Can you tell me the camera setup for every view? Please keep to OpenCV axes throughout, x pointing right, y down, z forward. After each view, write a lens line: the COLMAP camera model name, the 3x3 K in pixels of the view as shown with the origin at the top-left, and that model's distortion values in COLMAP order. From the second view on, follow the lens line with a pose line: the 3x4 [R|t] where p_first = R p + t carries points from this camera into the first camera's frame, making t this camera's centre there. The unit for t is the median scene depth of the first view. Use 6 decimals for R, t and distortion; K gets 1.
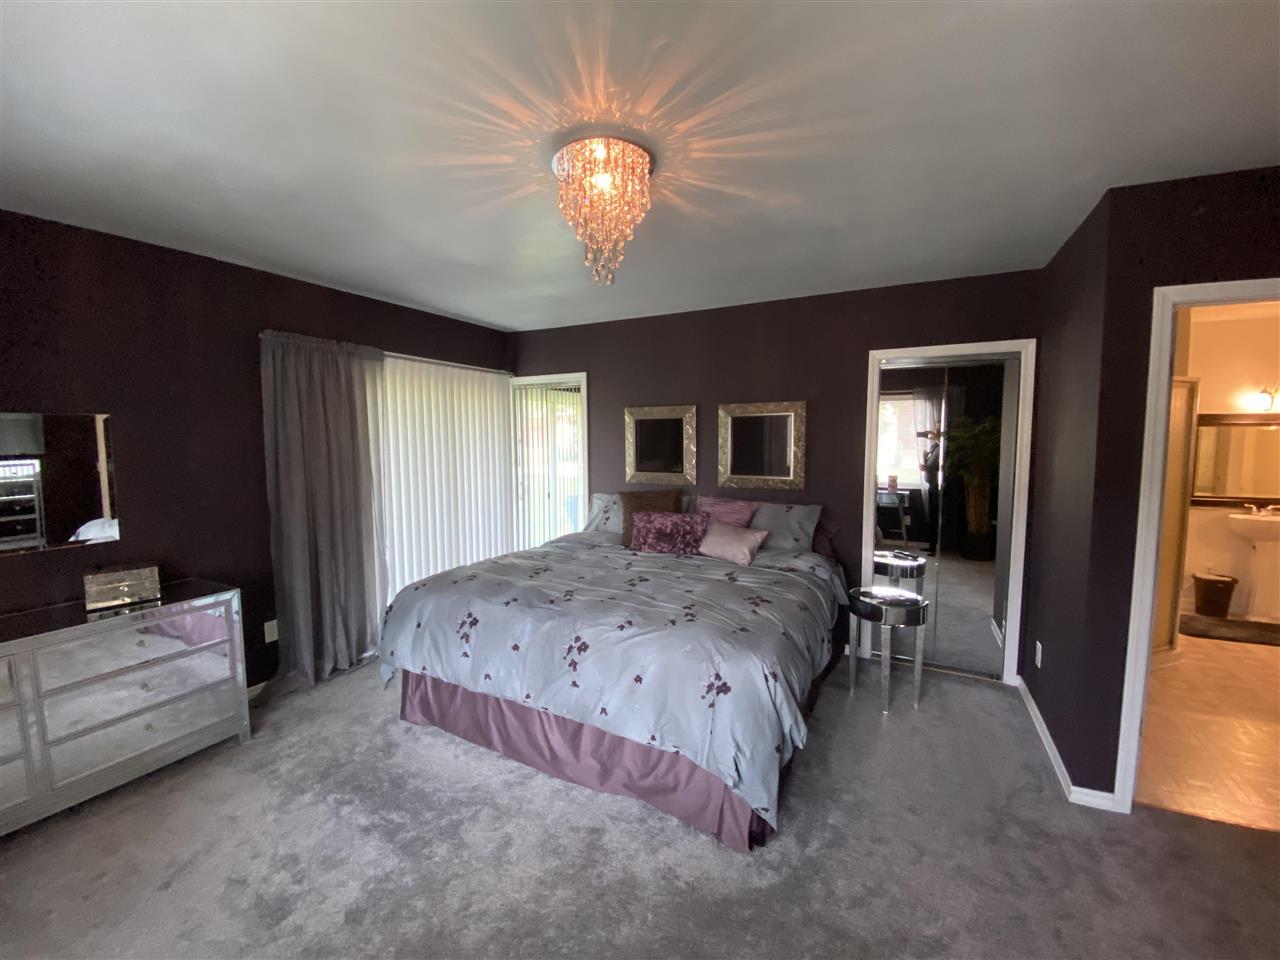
lens RADIAL K [[516.1, 0, 640.0], [0, 516.1, 480.0], [0, 0, 1]] dist [0.000513, -0.000043]
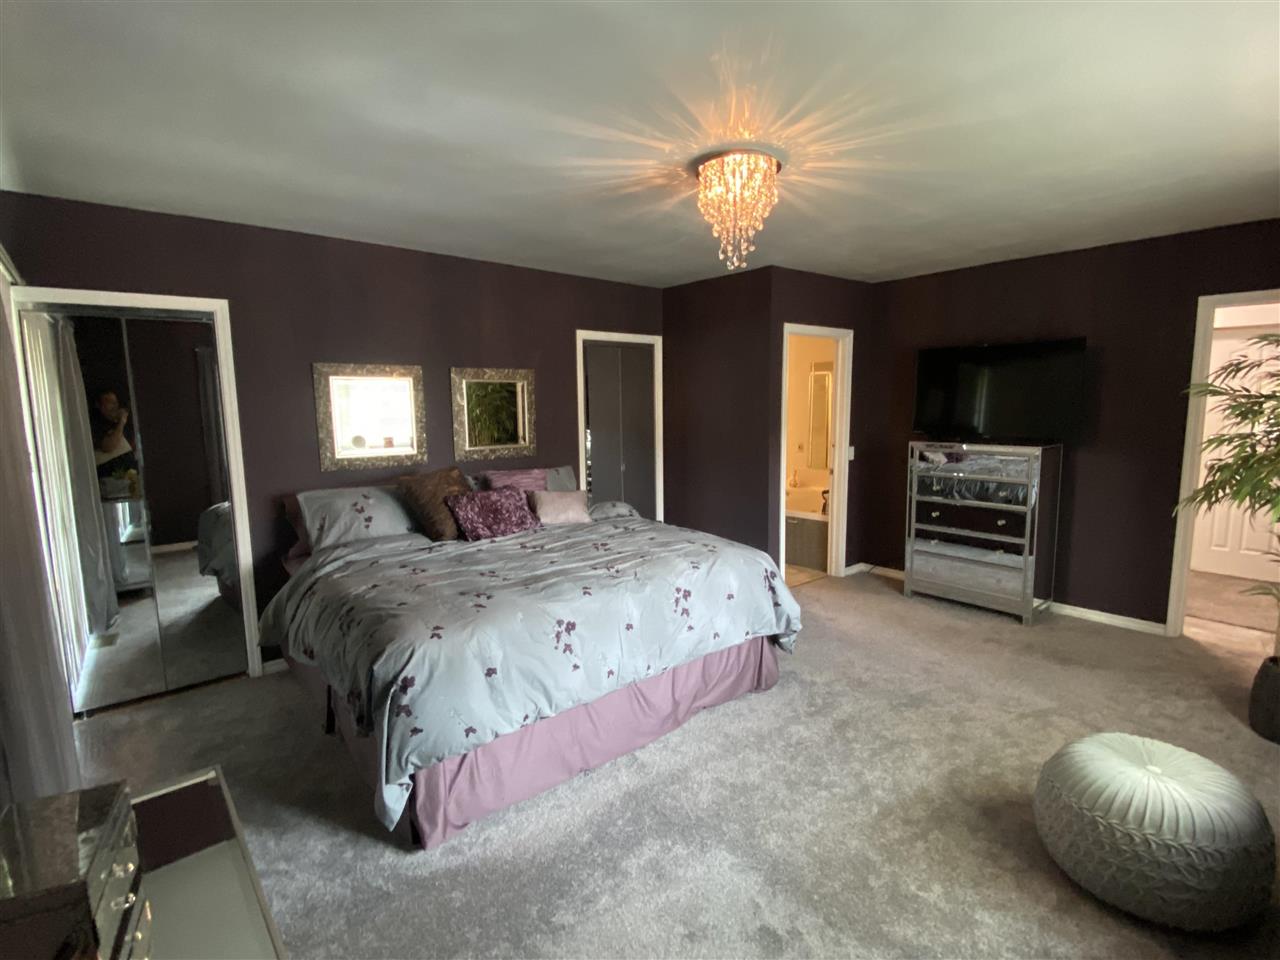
lens RADIAL K [[610.5, 0, 639.8], [0, 610.5, 488.9], [0, 0, 1]] dist [0.037007, 0.000053]
pose [[0.369748, -0.127572, 0.920333, -1.154708], [0.086992, 0.990931, 0.102408, -0.033002], [-0.925051, 0.042196, 0.377492, 0.523011]]
